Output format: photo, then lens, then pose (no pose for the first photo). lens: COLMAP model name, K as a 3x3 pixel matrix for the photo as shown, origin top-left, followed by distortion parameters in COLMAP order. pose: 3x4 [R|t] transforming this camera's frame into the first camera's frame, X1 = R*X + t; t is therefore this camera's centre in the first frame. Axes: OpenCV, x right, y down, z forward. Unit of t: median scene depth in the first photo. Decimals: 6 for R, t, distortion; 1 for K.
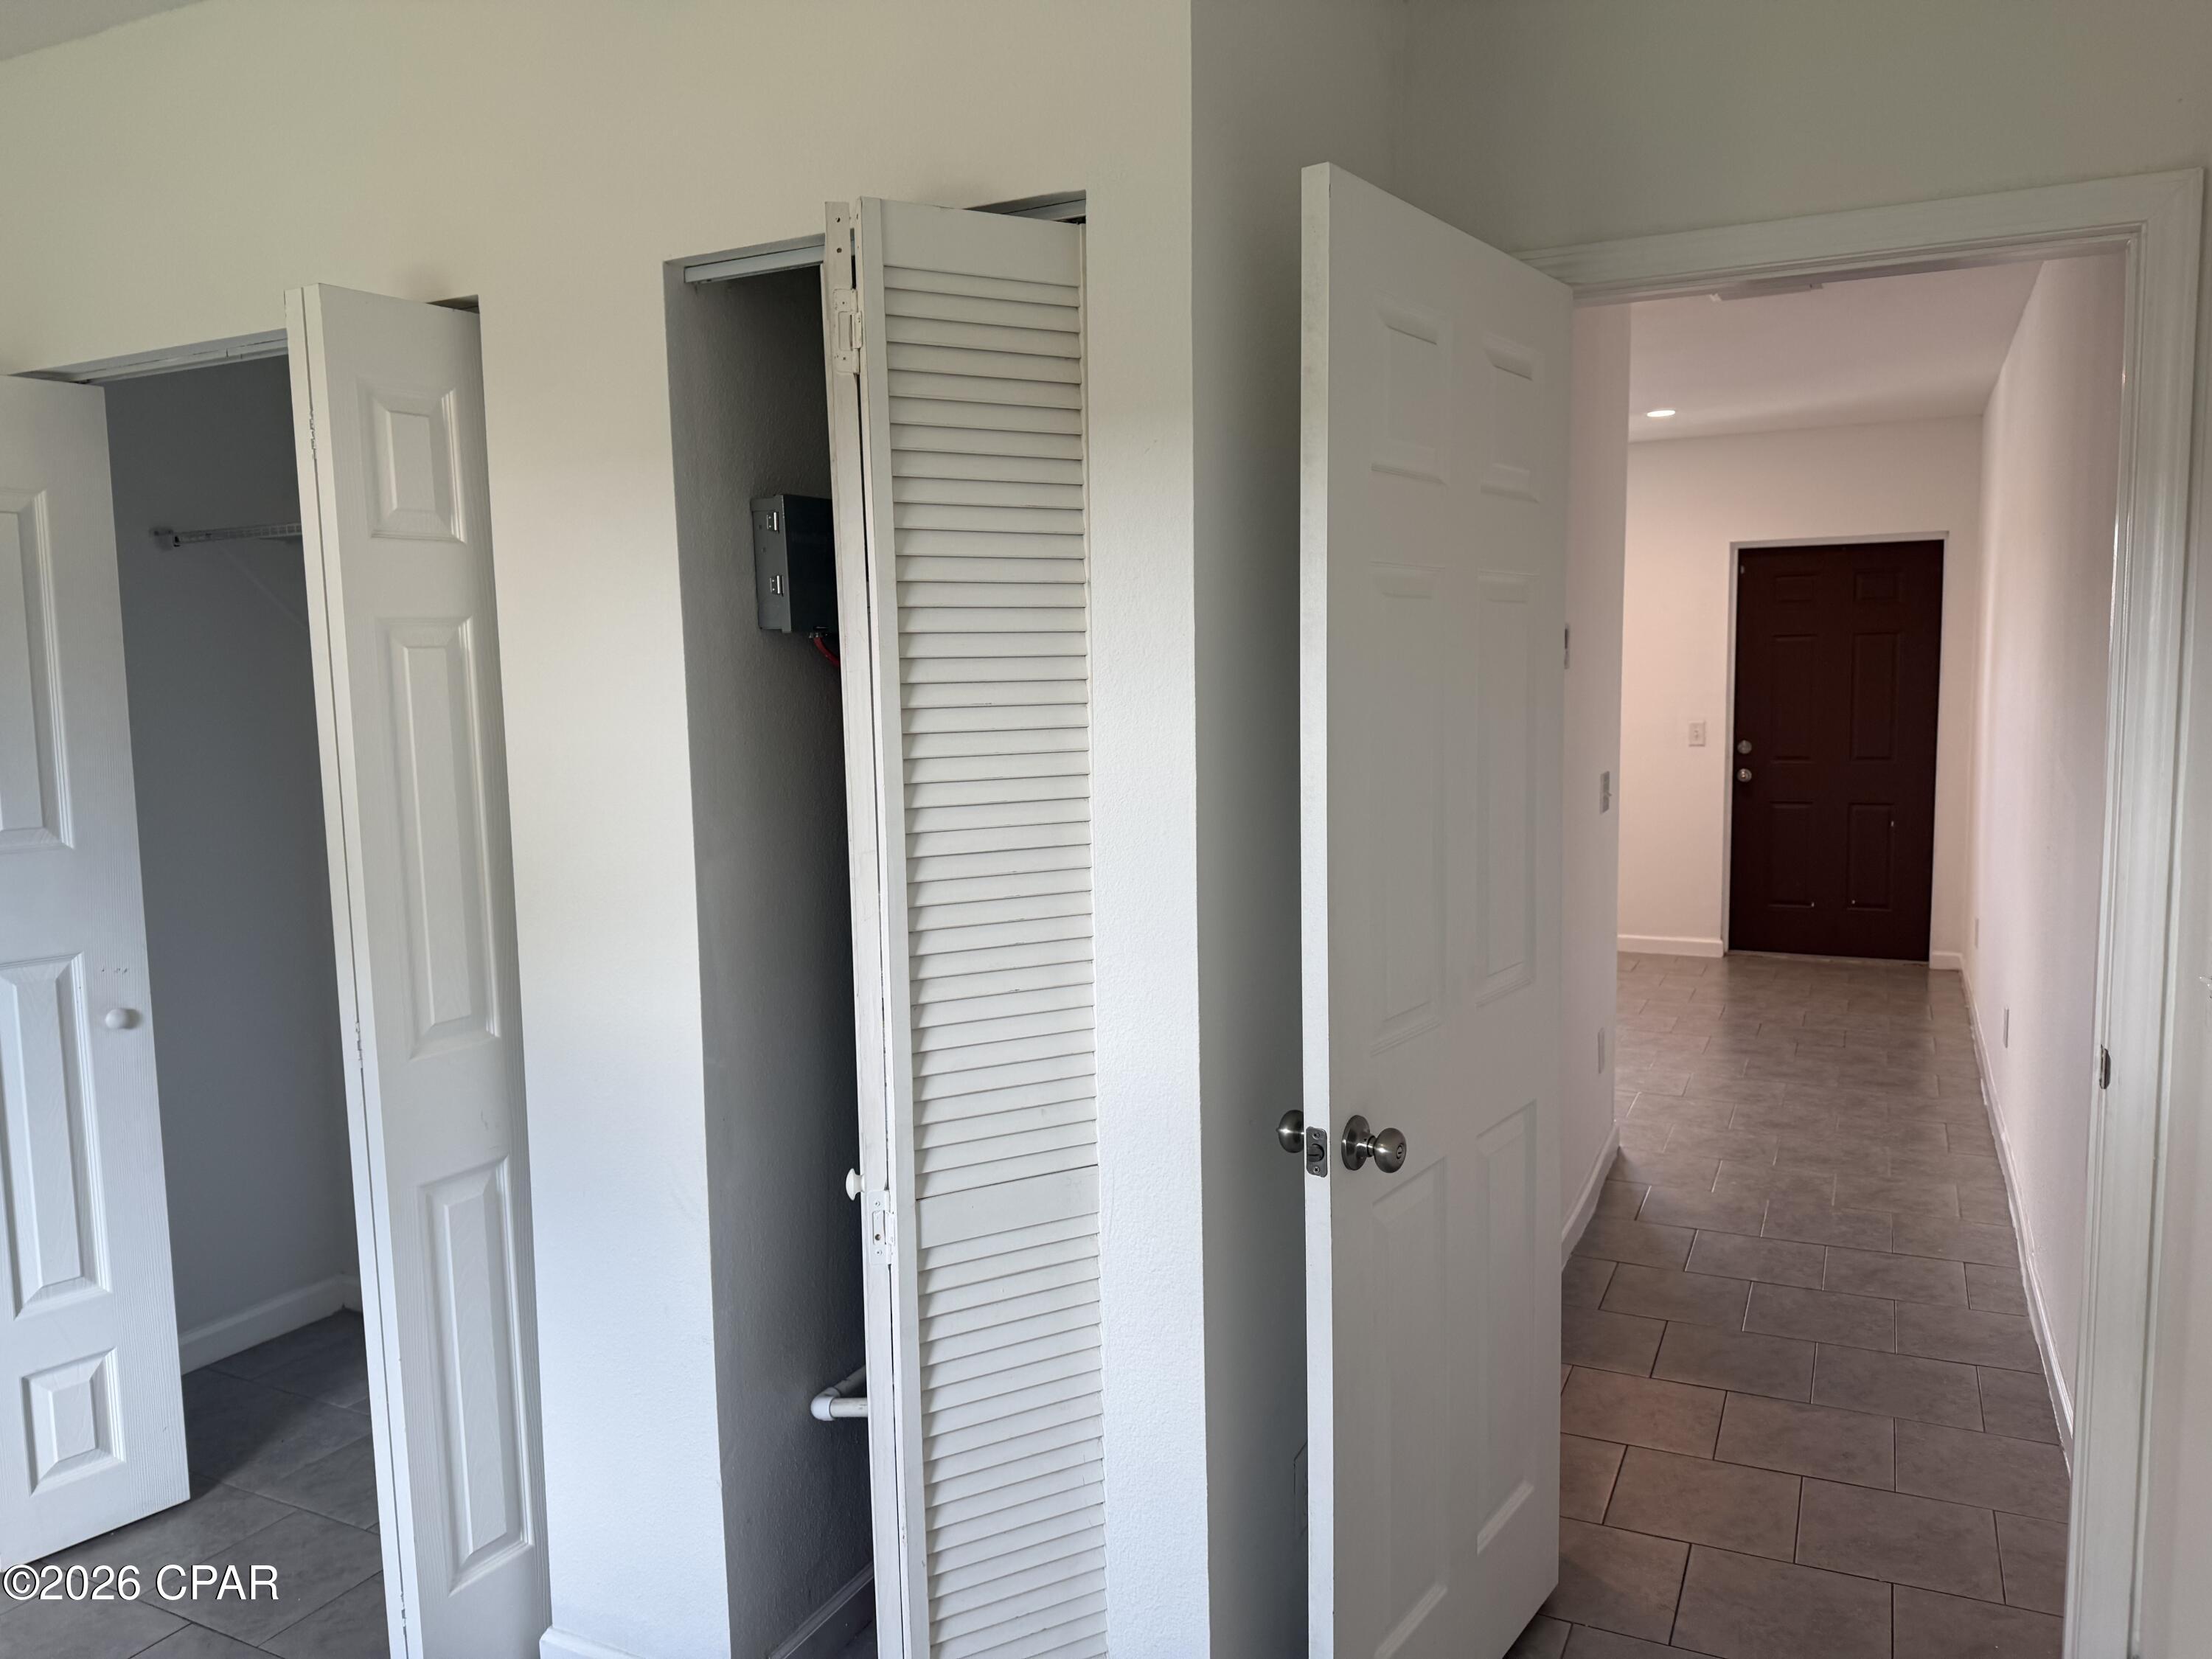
lens RADIAL K [[1541.9, 0, 1138.3], [0, 1541.9, 824.4], [0, 0, 1]] dist [0.030021, 0.000799]
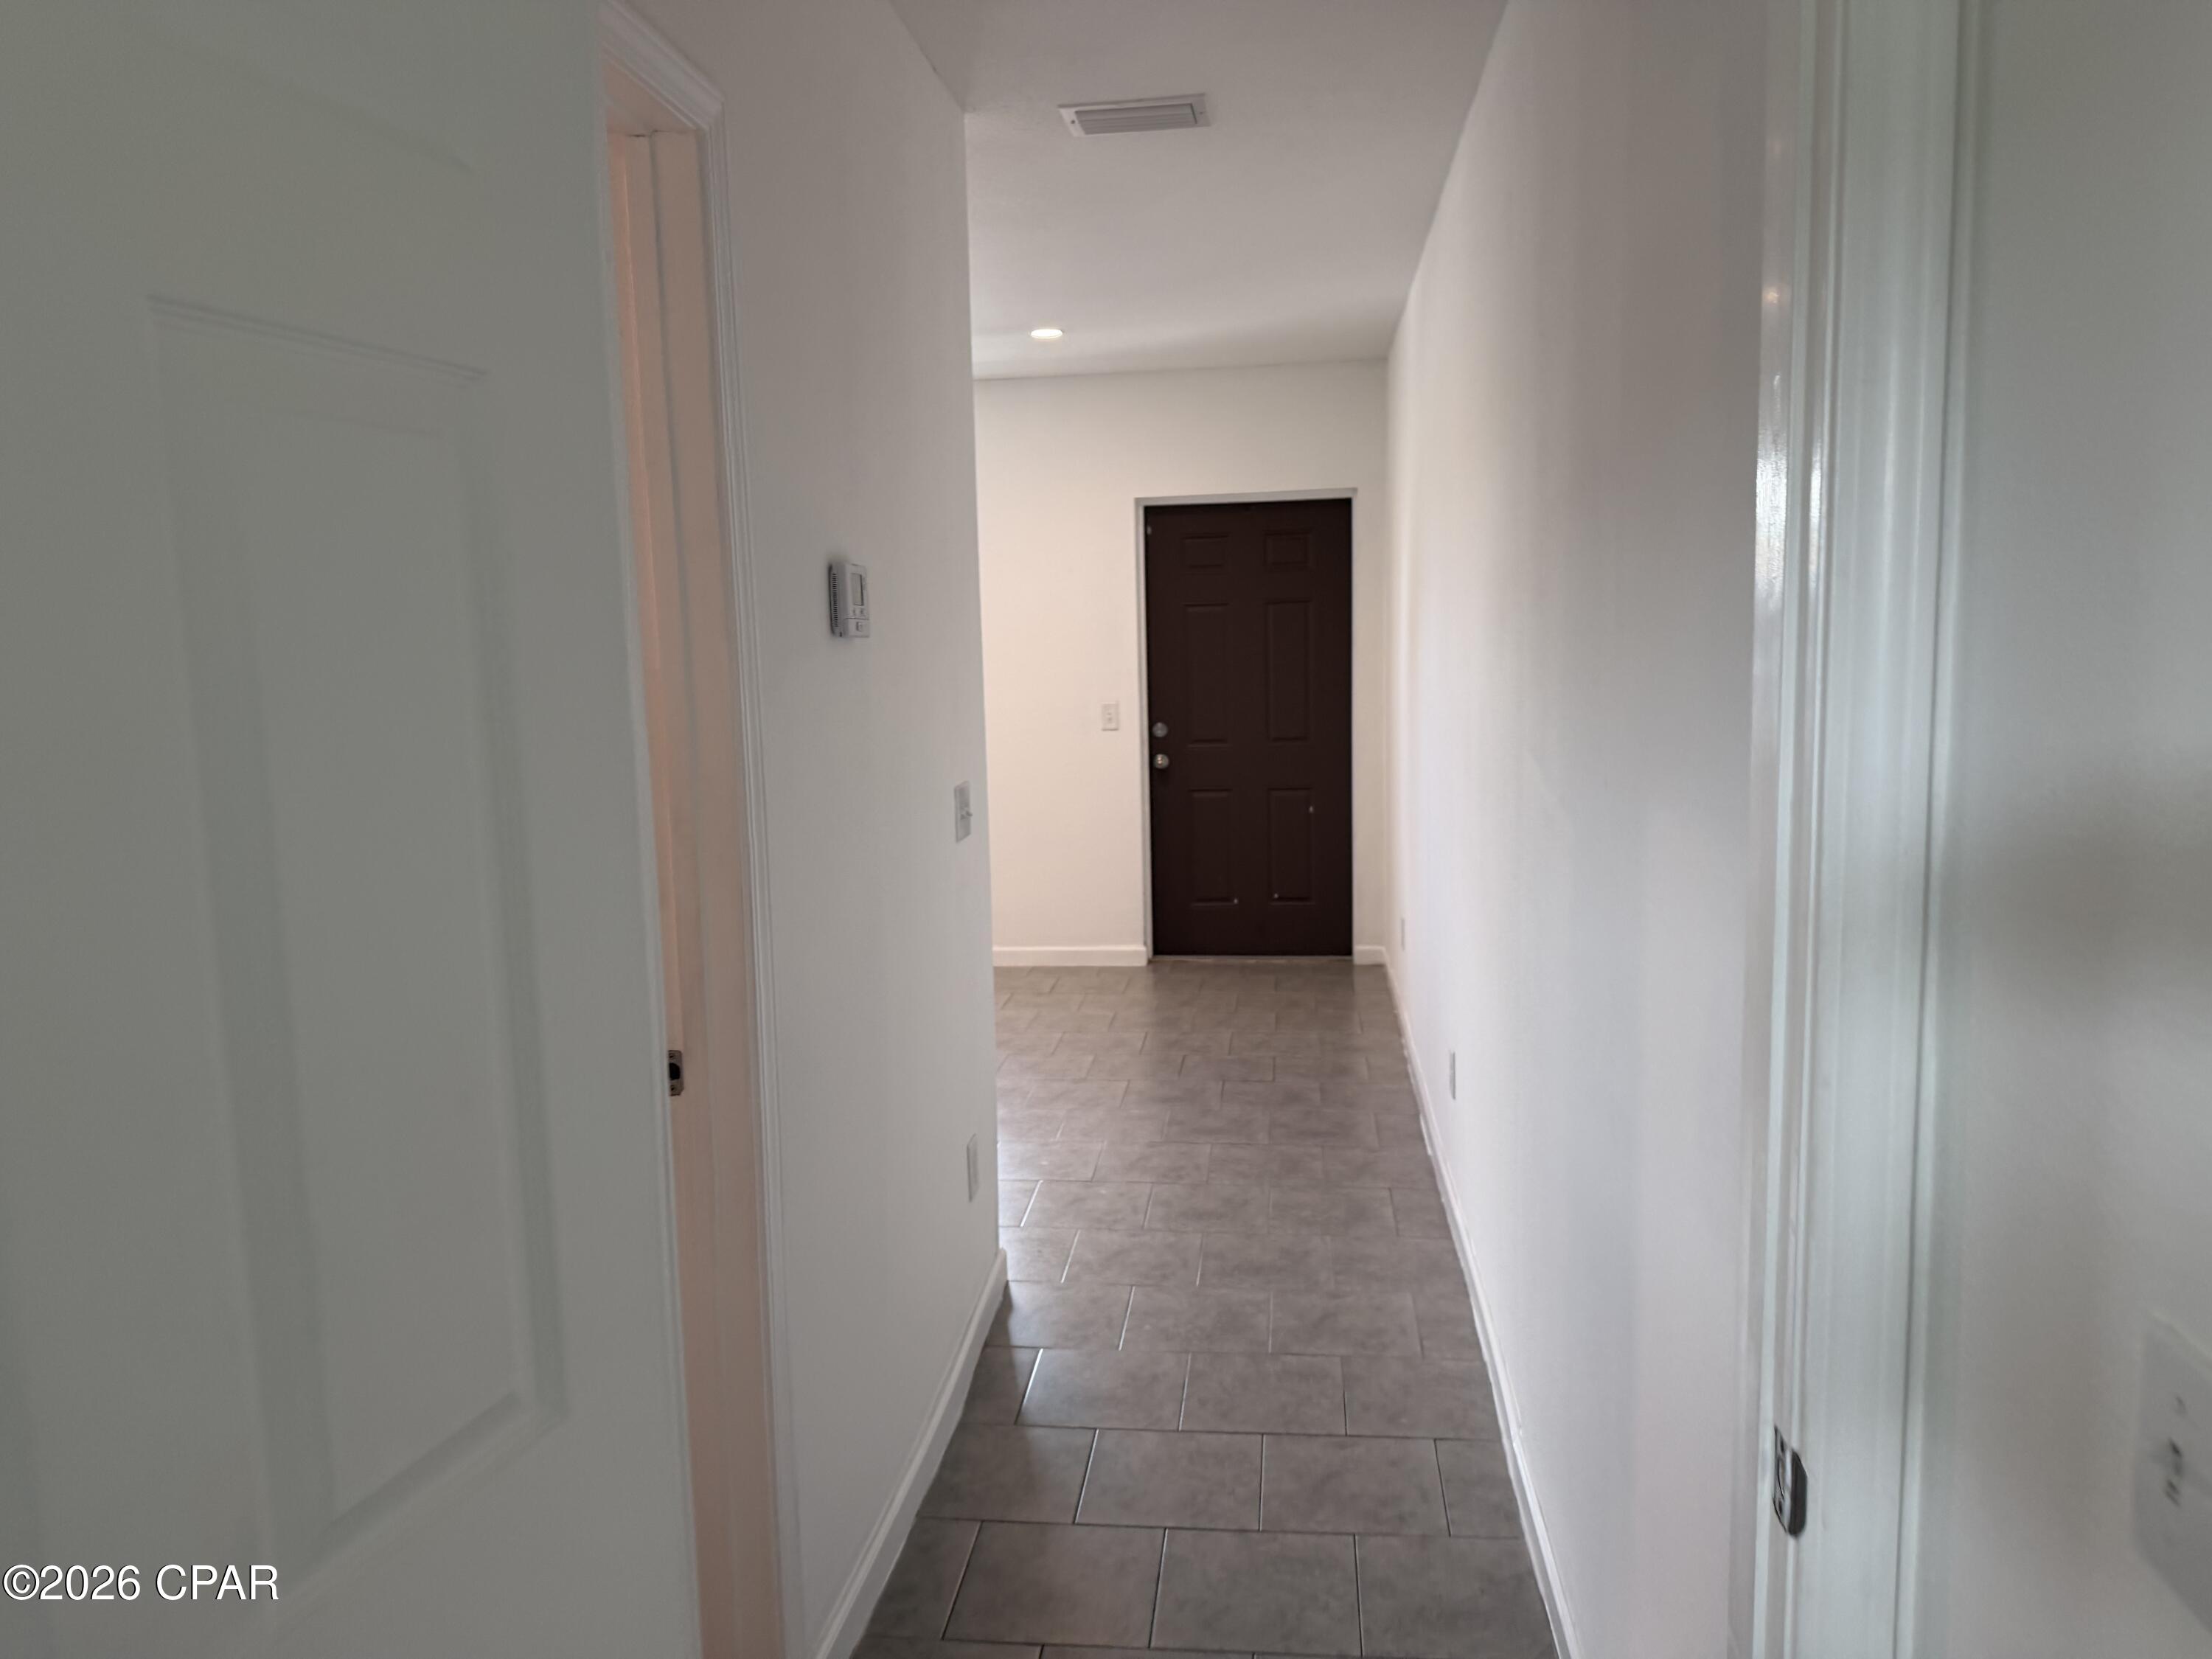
lens RADIAL K [[1536.3, 0, 1100.2], [0, 1536.3, 819.9], [0, 0, 1]] dist [0.229738, -0.000511]
pose [[0.948839, -0.045678, 0.312439, 0.110598], [0.041908, 0.998945, 0.018774, -0.022860], [-0.312967, -0.004720, 0.949752, 0.233785]]
